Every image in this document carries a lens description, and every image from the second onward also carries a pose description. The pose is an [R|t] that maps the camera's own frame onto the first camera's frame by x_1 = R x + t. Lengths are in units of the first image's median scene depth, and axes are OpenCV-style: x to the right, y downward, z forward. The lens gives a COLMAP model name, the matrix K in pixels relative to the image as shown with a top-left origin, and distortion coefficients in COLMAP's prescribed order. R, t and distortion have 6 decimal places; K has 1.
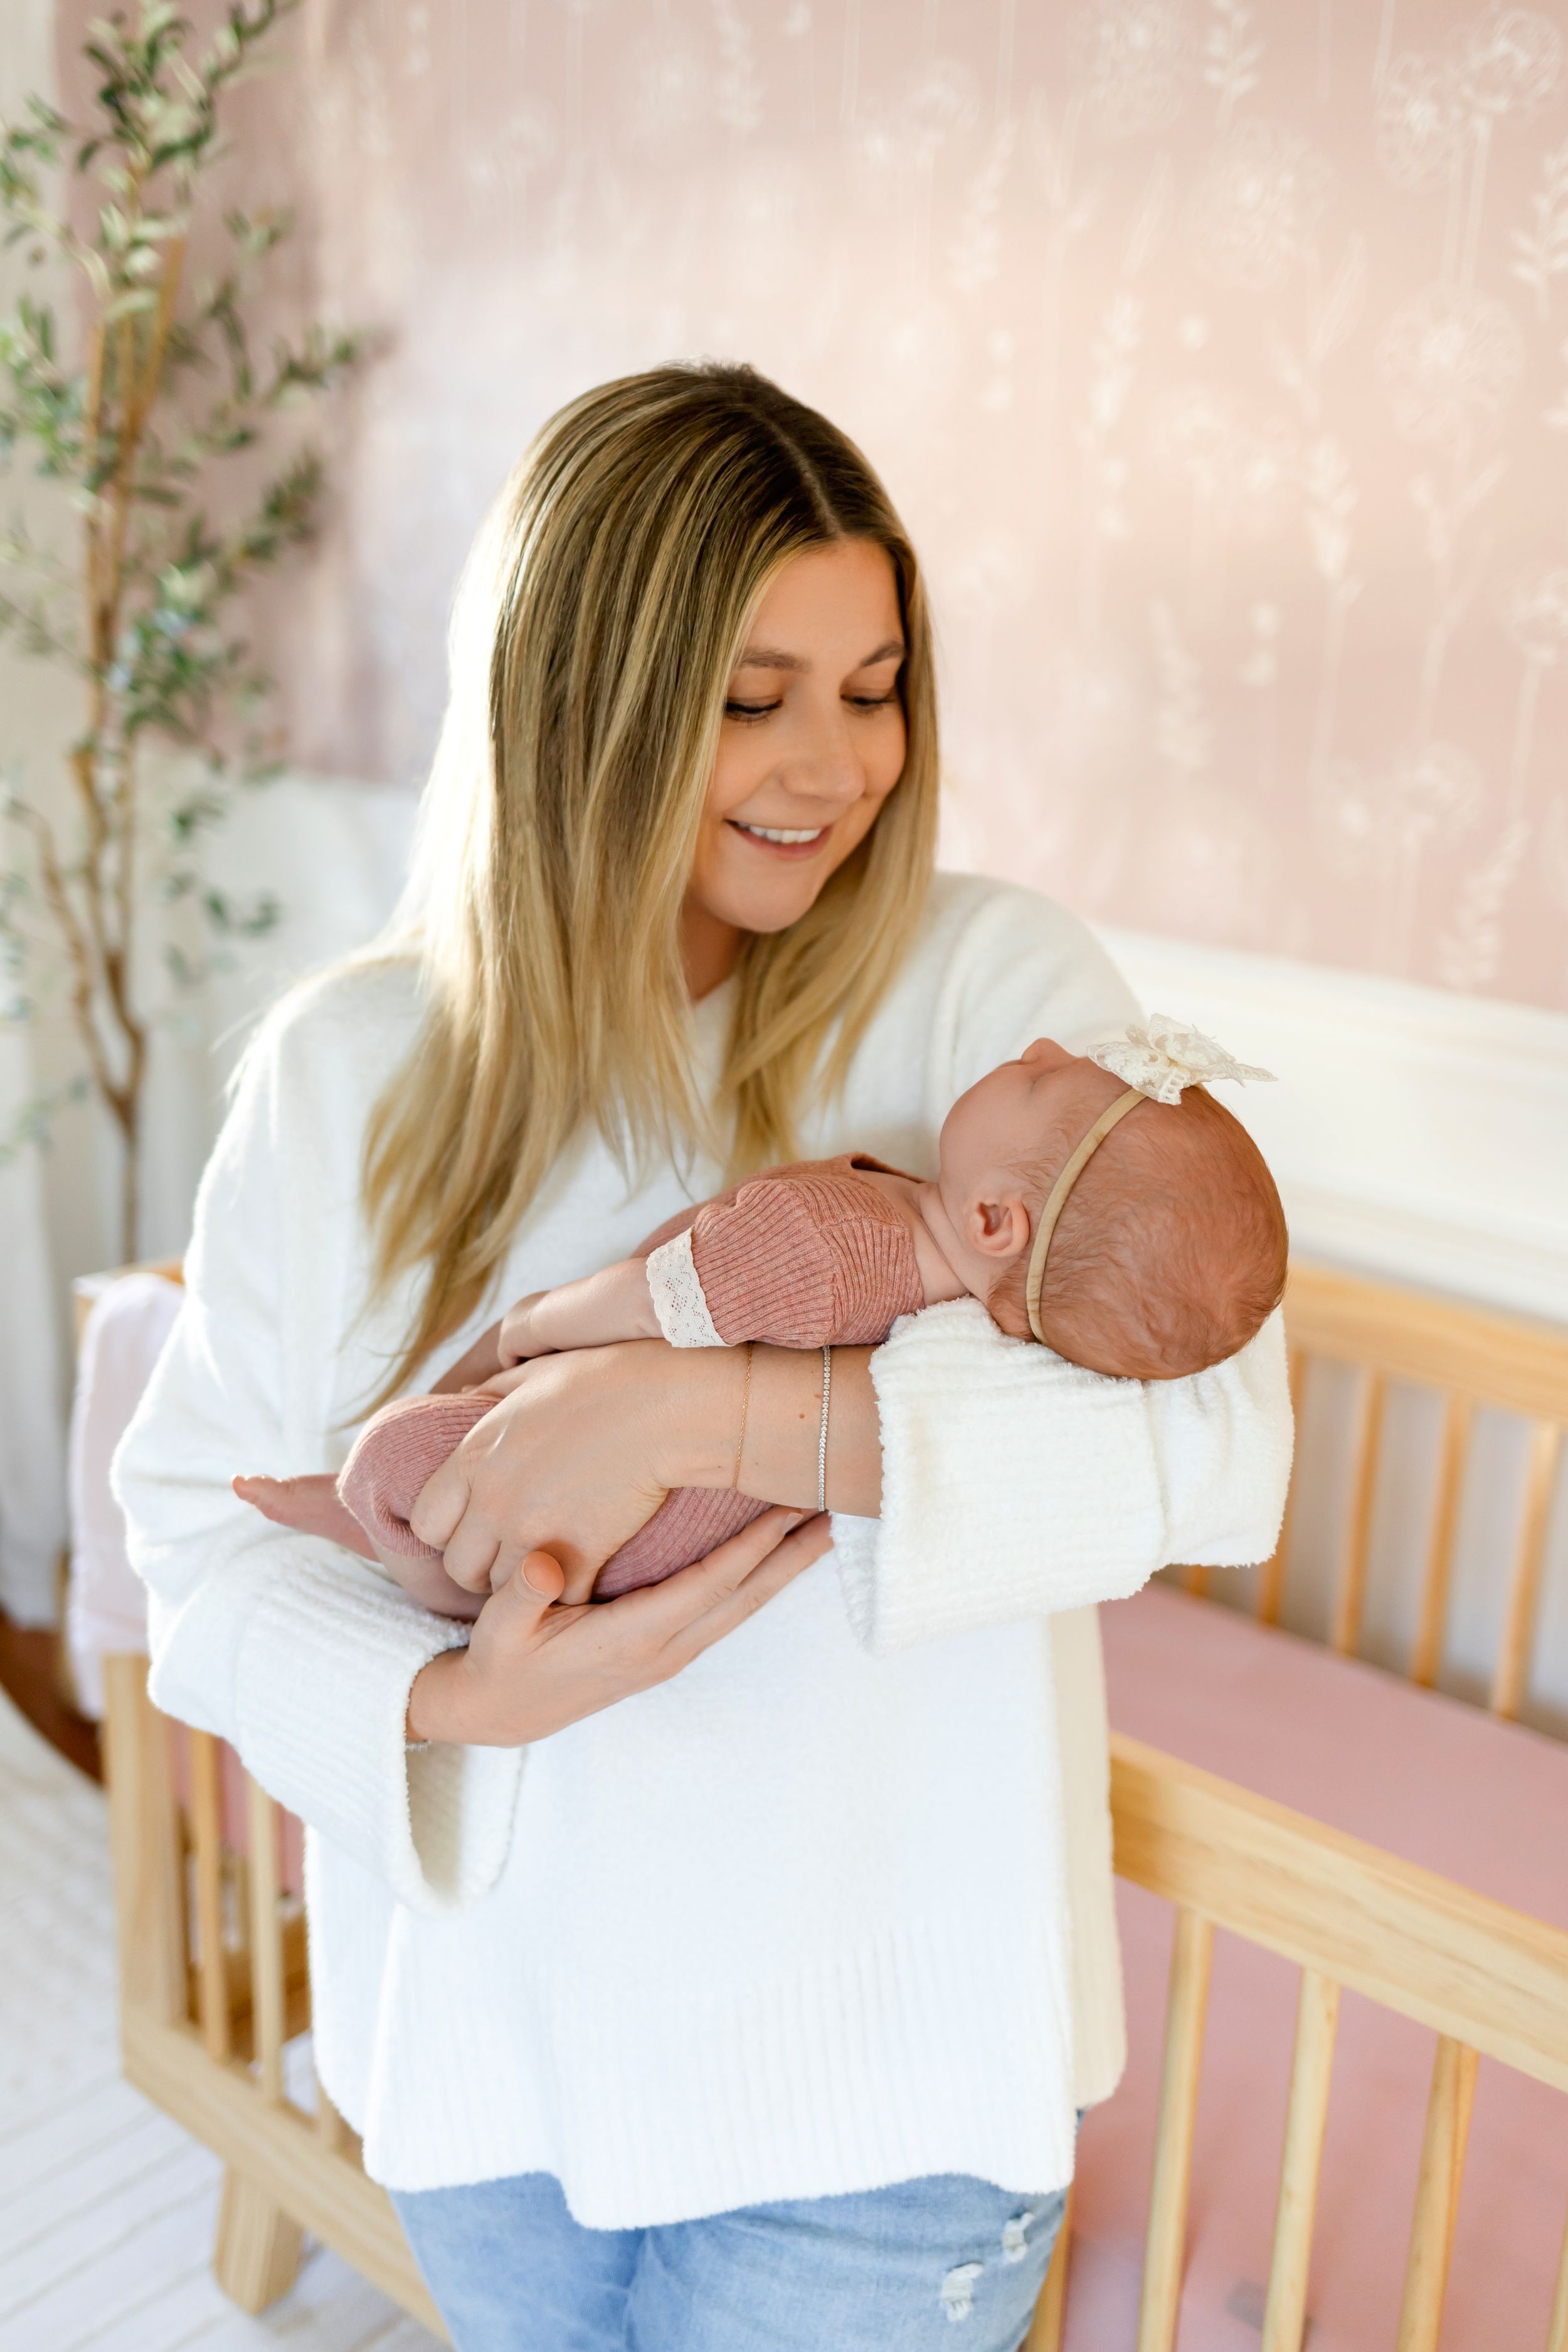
lens RADIAL K [[2297.1, 0, 852.7], [0, 2297.1, 1119.2], [0, 0, 1]] dist [0.009607, 0.000000]
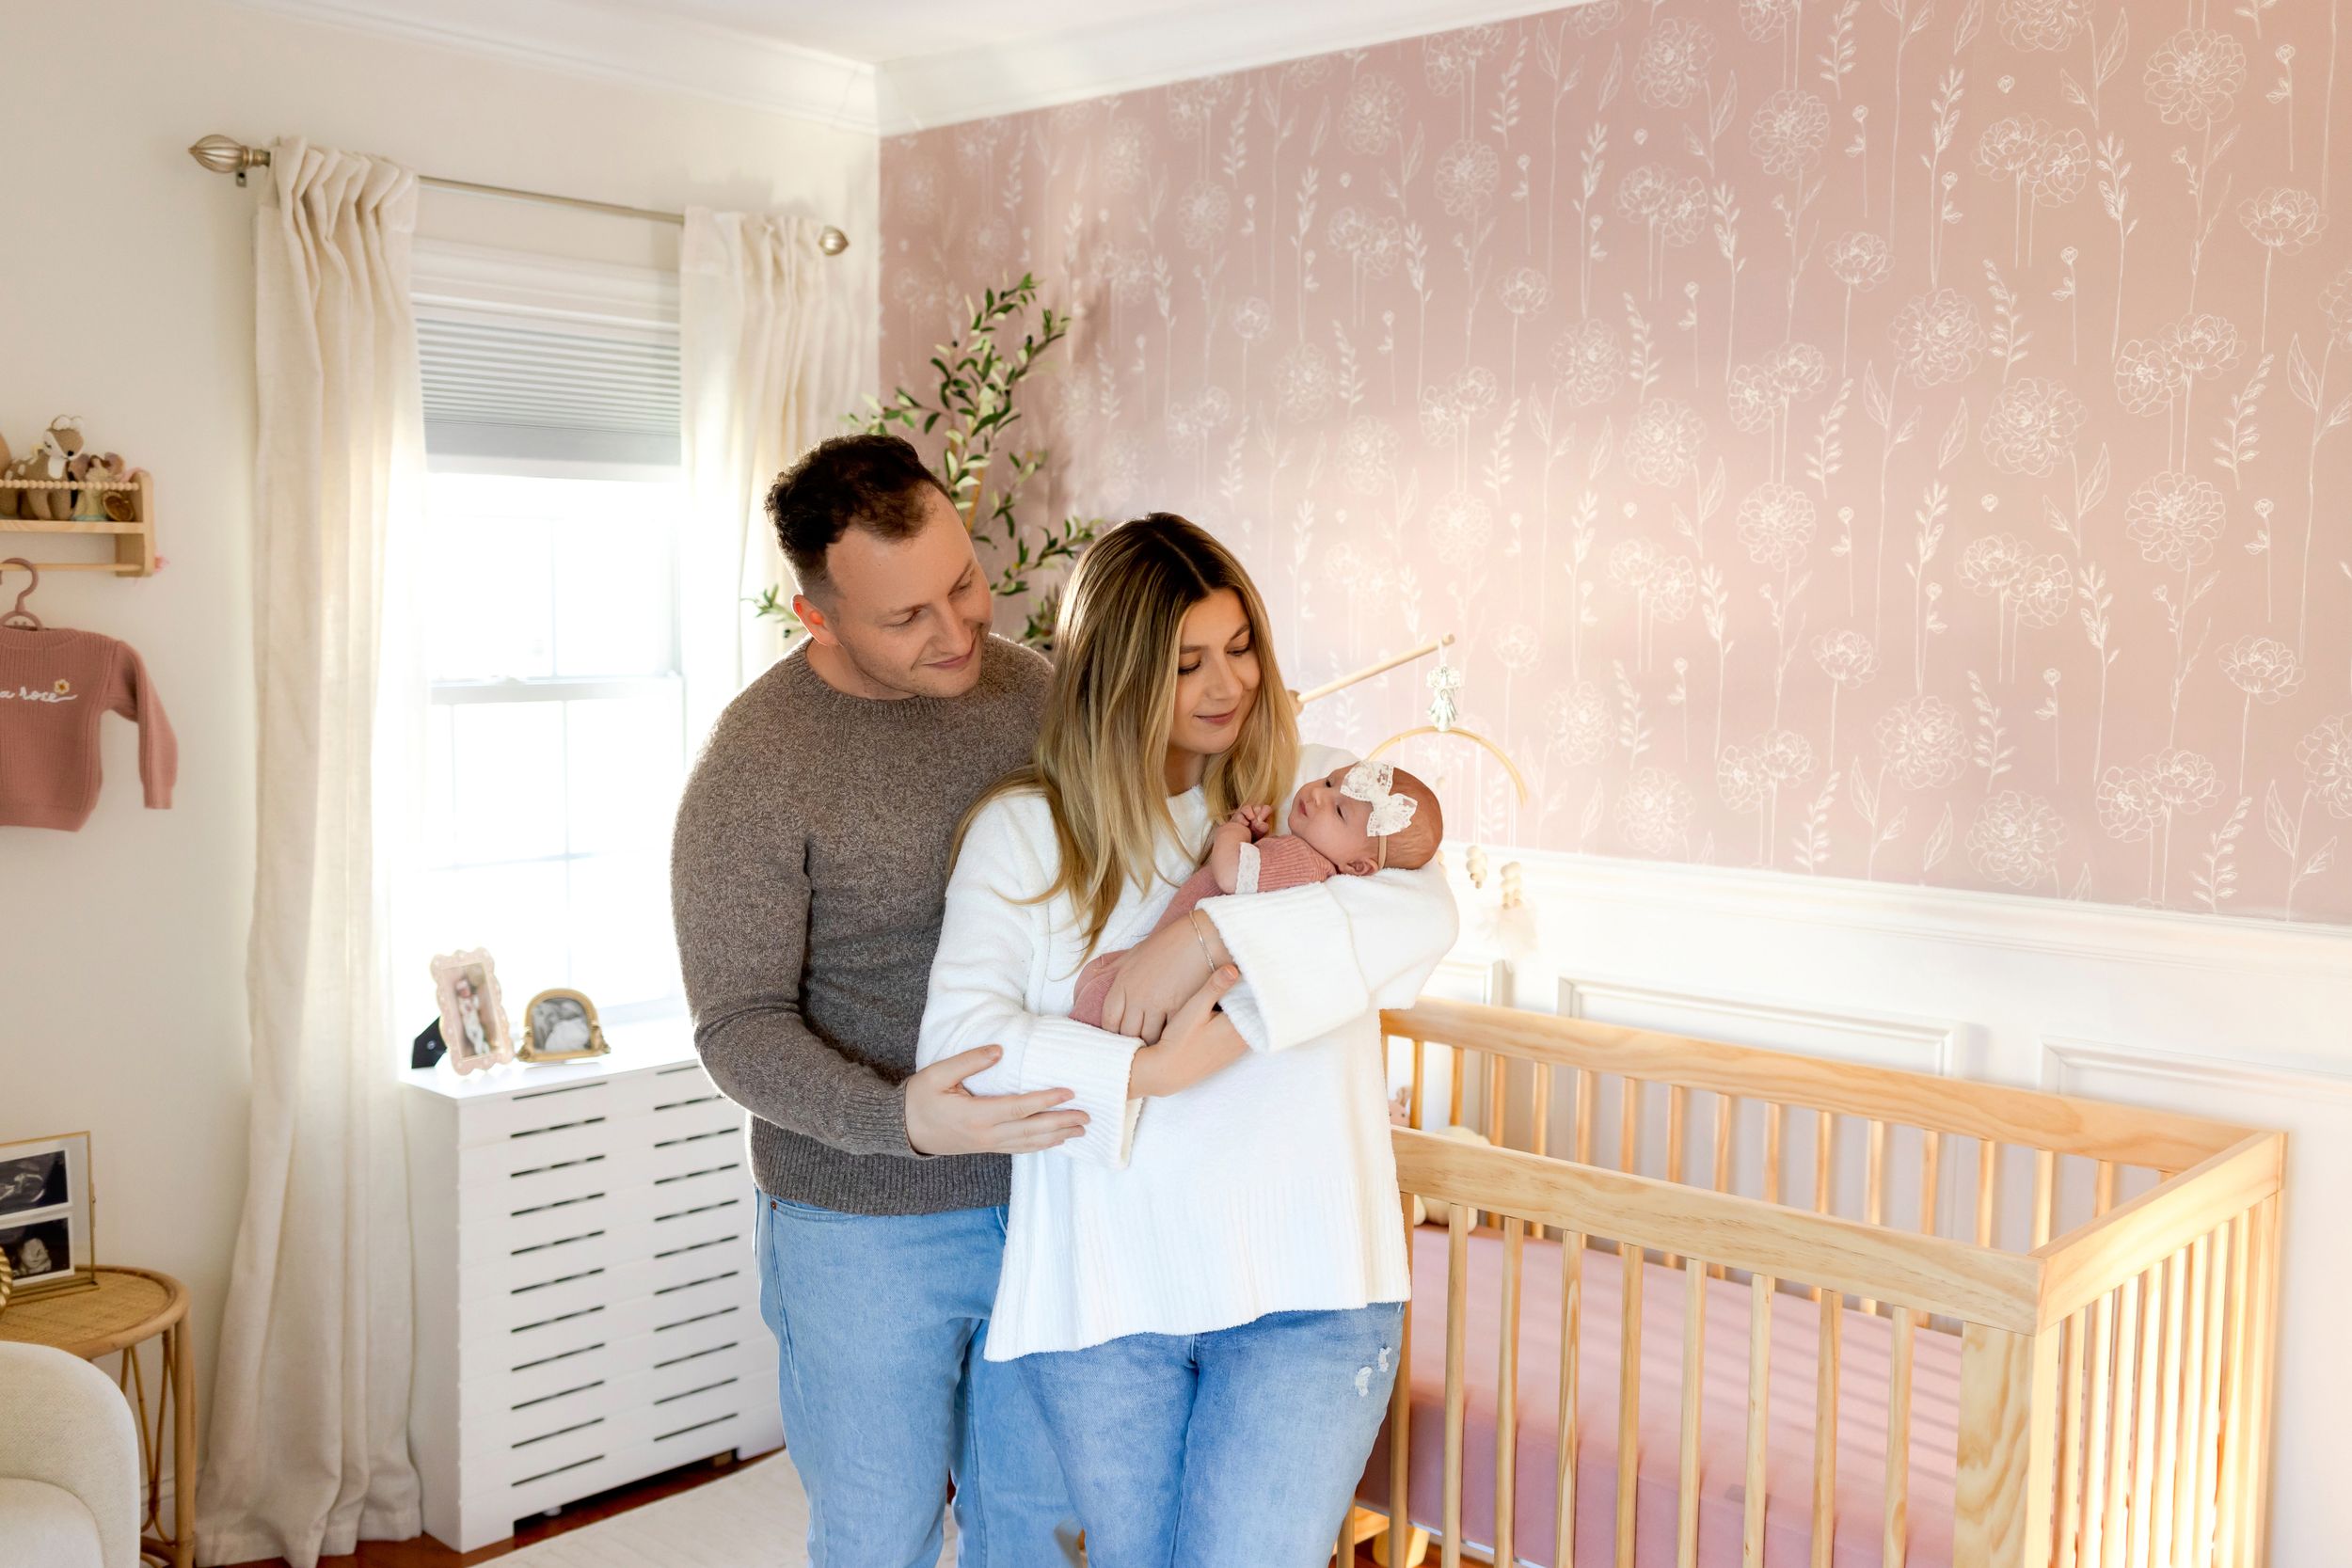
lens RADIAL K [[2296.8, 0, 1184.7], [0, 2296.8, 781.6], [0, 0, 1]] dist [0.009607, 0.000000]
pose [[0.999624, -0.015106, -0.022904, -0.149581], [0.009653, 0.975047, -0.221788, 0.237748], [0.025683, 0.221484, 0.974826, -0.651001]]
